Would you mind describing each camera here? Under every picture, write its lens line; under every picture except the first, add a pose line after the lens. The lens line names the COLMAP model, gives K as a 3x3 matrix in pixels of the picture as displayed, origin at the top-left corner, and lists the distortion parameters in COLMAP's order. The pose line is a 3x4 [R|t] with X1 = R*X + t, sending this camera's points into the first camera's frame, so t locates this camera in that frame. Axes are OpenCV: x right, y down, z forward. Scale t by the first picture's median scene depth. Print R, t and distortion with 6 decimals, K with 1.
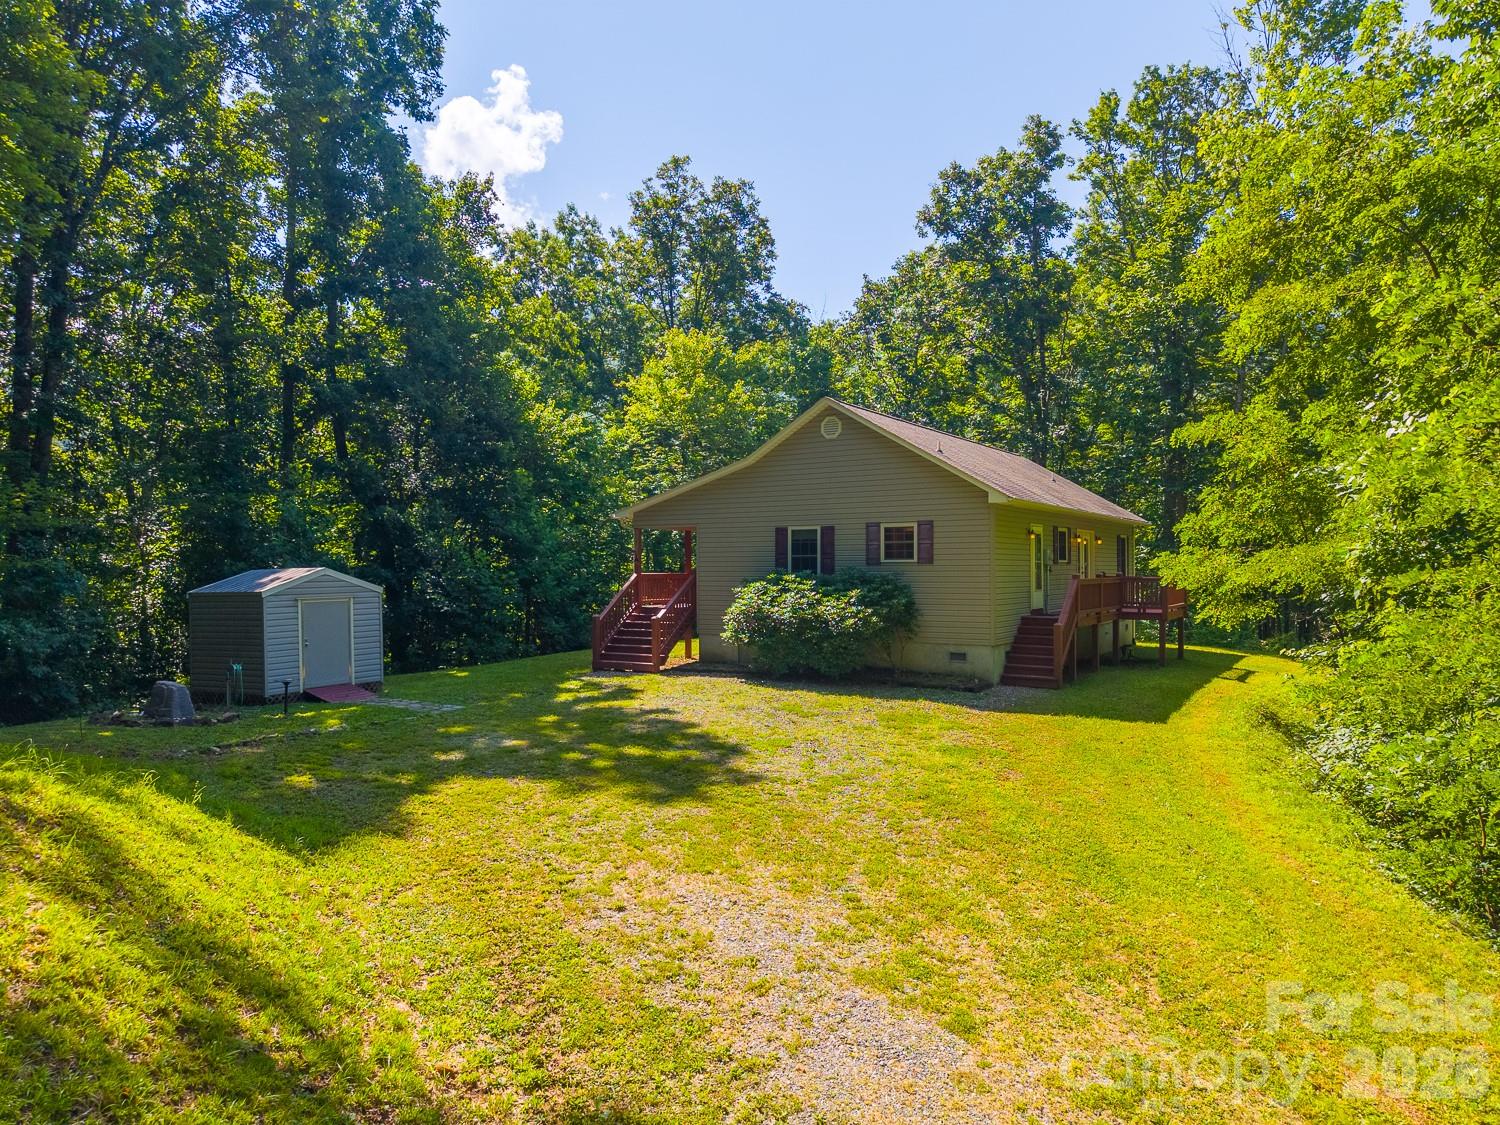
lens RADIAL K [[1005.3, 0, 744.4], [0, 1005.3, 566.8], [0, 0, 1]] dist [0.036876, -0.036477]
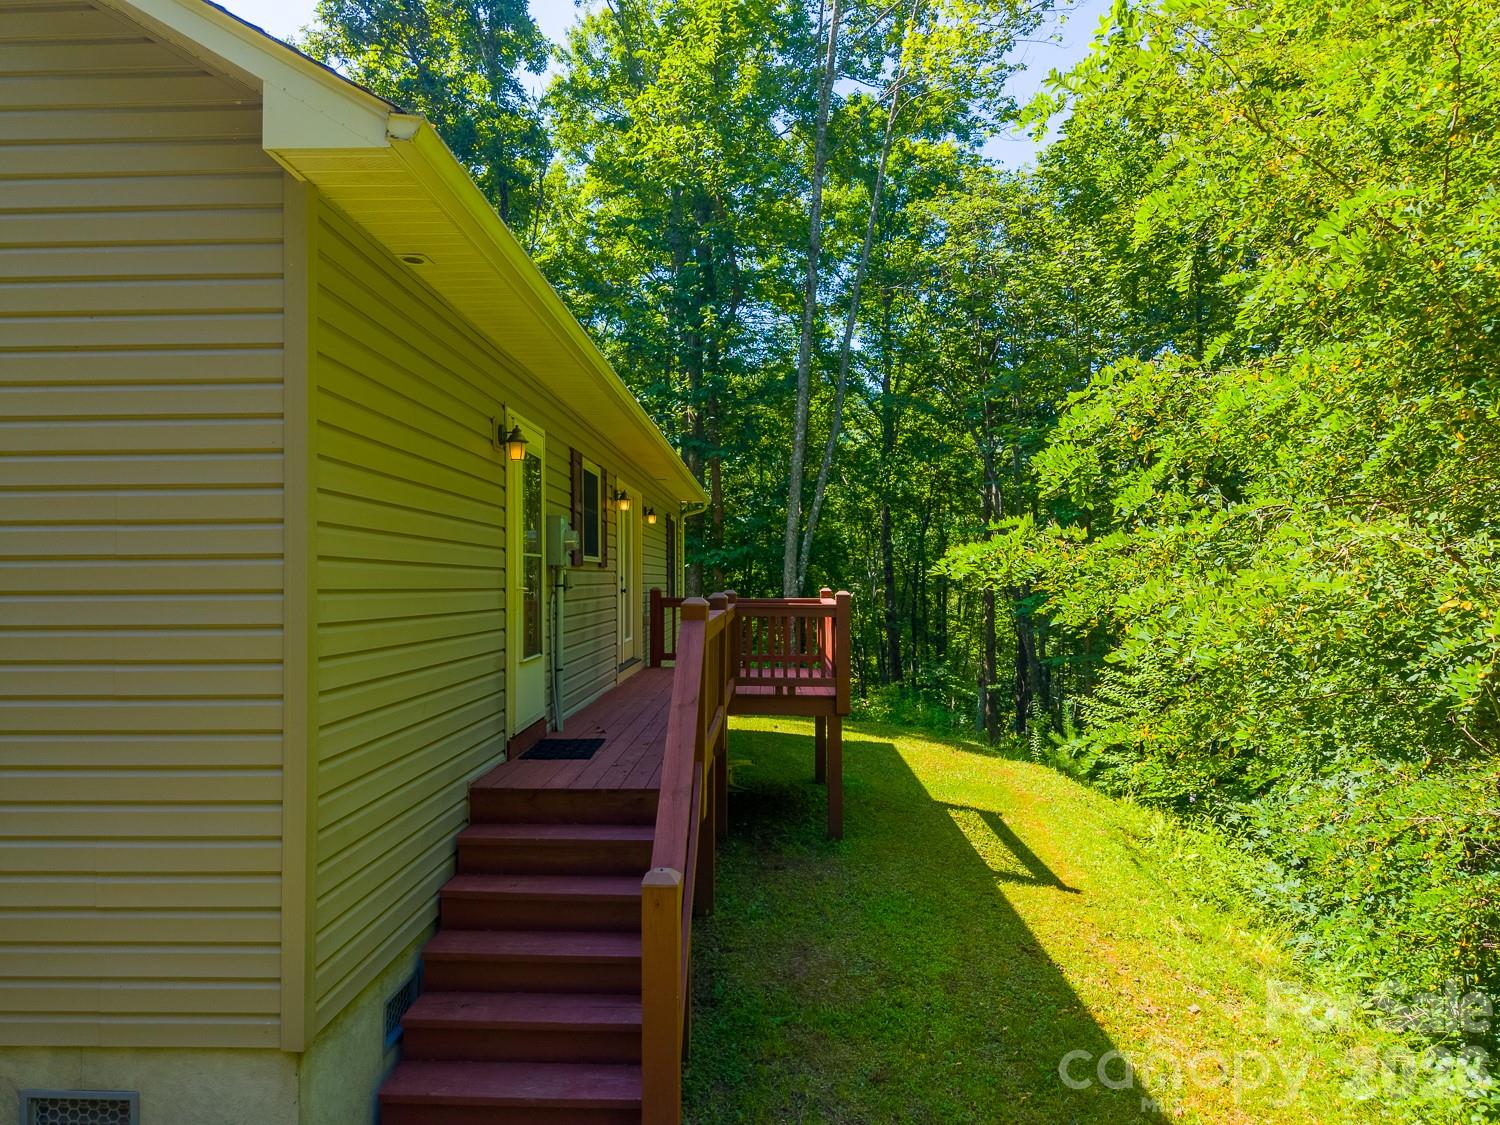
lens RADIAL K [[1005.3, 0, 750.2], [0, 1005.3, 565.3], [0, 0, 1]] dist [0.036876, -0.036477]
pose [[0.858801, 0.009310, 0.512225, 0.189206], [-0.001303, 0.999871, -0.015988, 0.001927], [-0.512308, 0.013063, 0.858703, 0.687995]]
